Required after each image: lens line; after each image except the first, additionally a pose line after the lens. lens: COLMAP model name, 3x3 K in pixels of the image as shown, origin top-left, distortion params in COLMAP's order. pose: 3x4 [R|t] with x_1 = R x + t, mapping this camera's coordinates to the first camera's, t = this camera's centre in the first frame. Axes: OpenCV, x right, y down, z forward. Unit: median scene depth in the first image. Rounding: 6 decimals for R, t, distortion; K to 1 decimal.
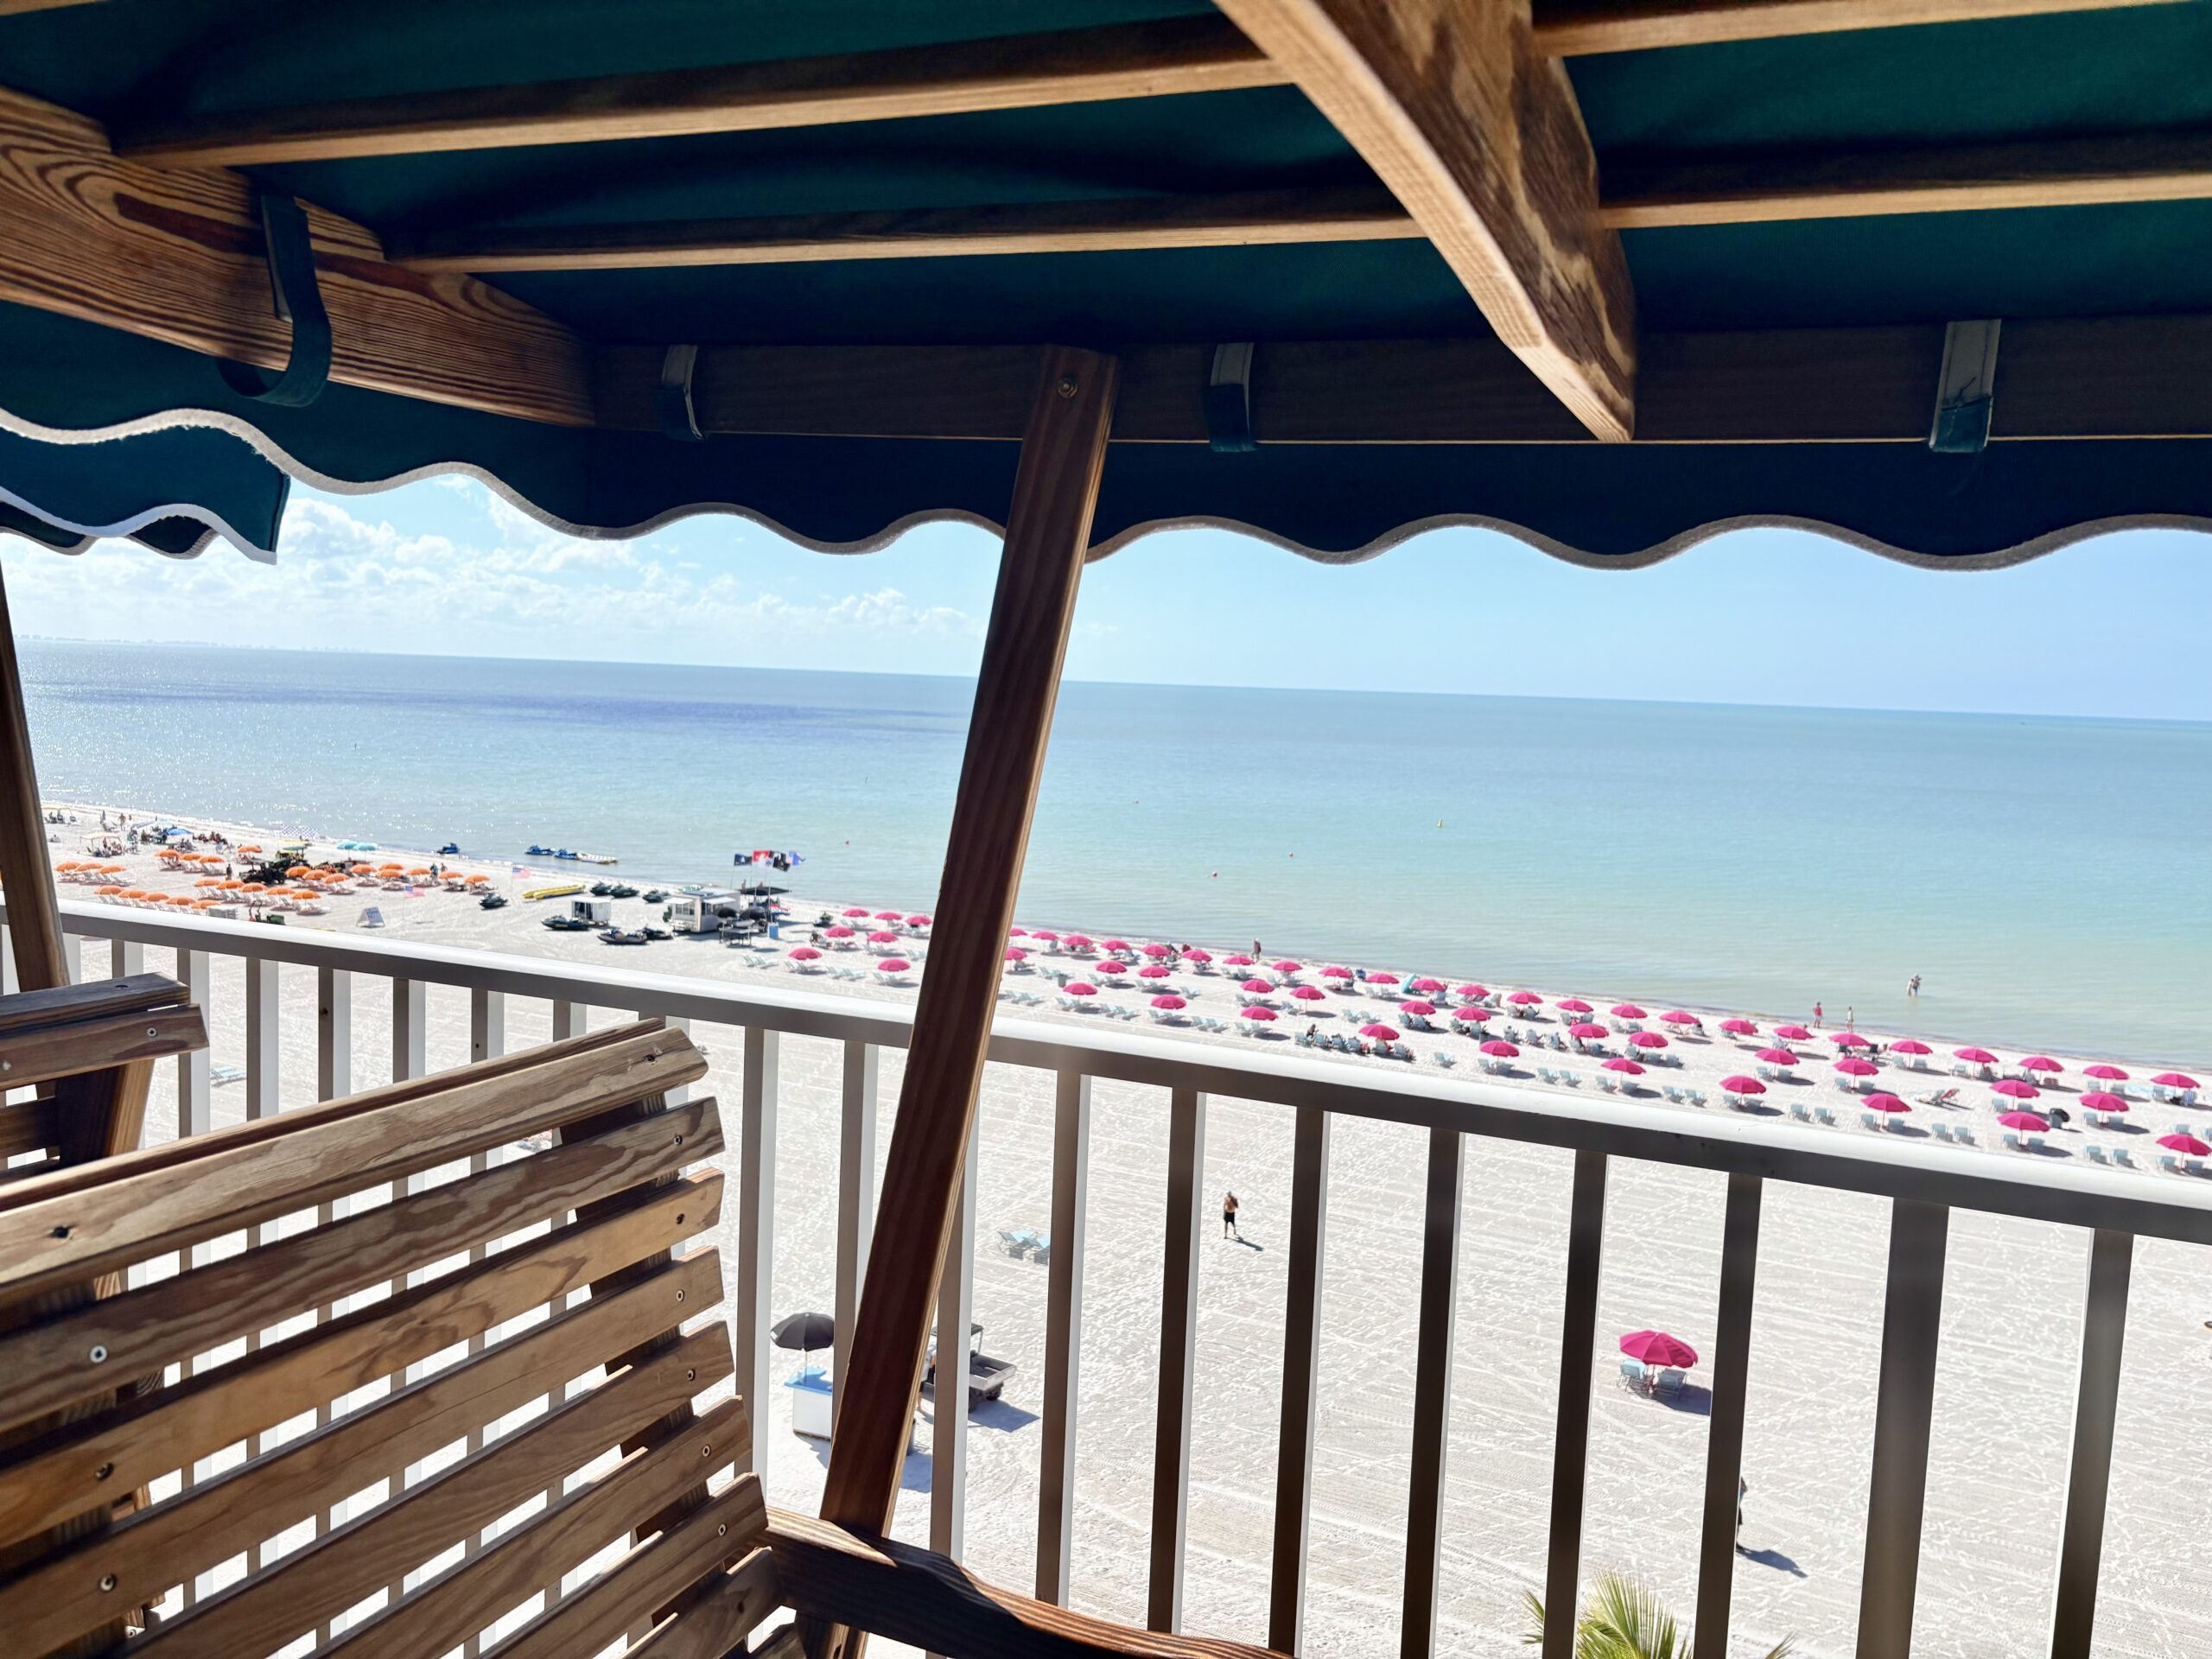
lens RADIAL K [[1689.3, 0, 1114.5], [0, 1689.3, 837.0], [0, 0, 1]] dist [0.049905, -0.047175]
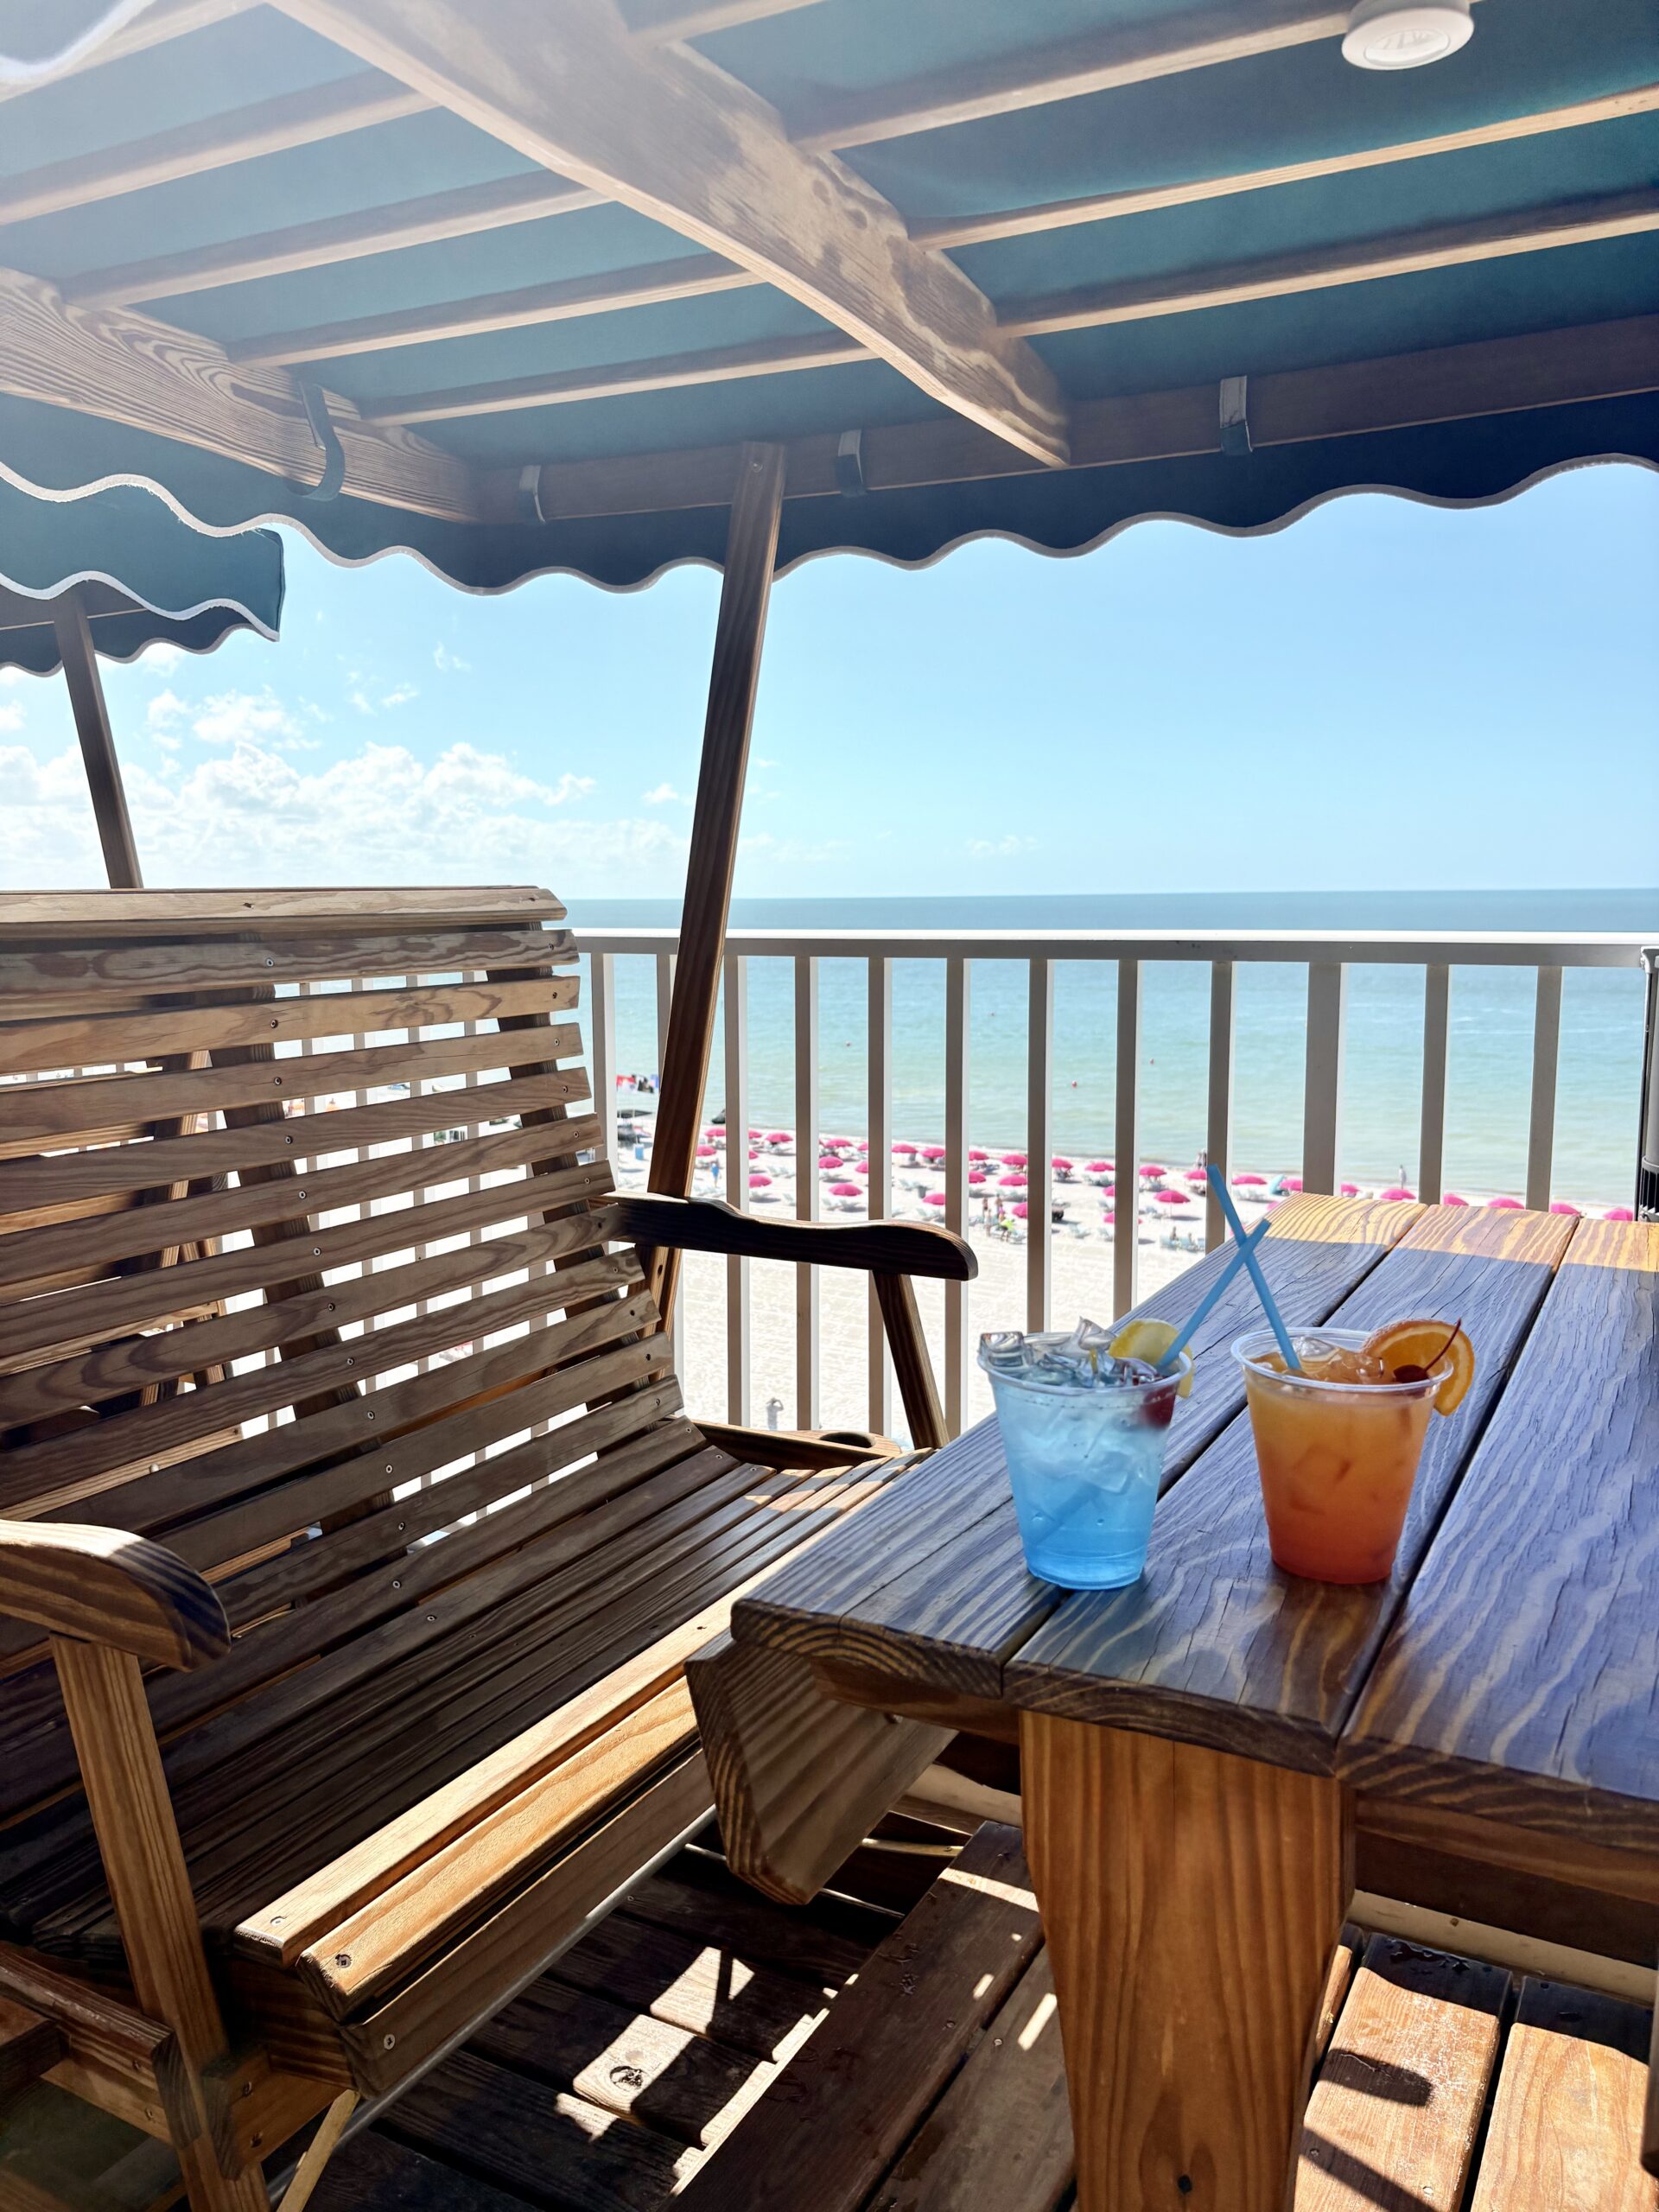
lens RADIAL K [[1689.3, 0, 824.6], [0, 1689.3, 1098.2], [0, 0, 1]] dist [0.049905, -0.047175]
pose [[0.995527, -0.036194, -0.087270, 0.147410], [0.038561, 0.998929, 0.025586, 0.289163], [0.086251, -0.028837, 0.995856, -0.623472]]
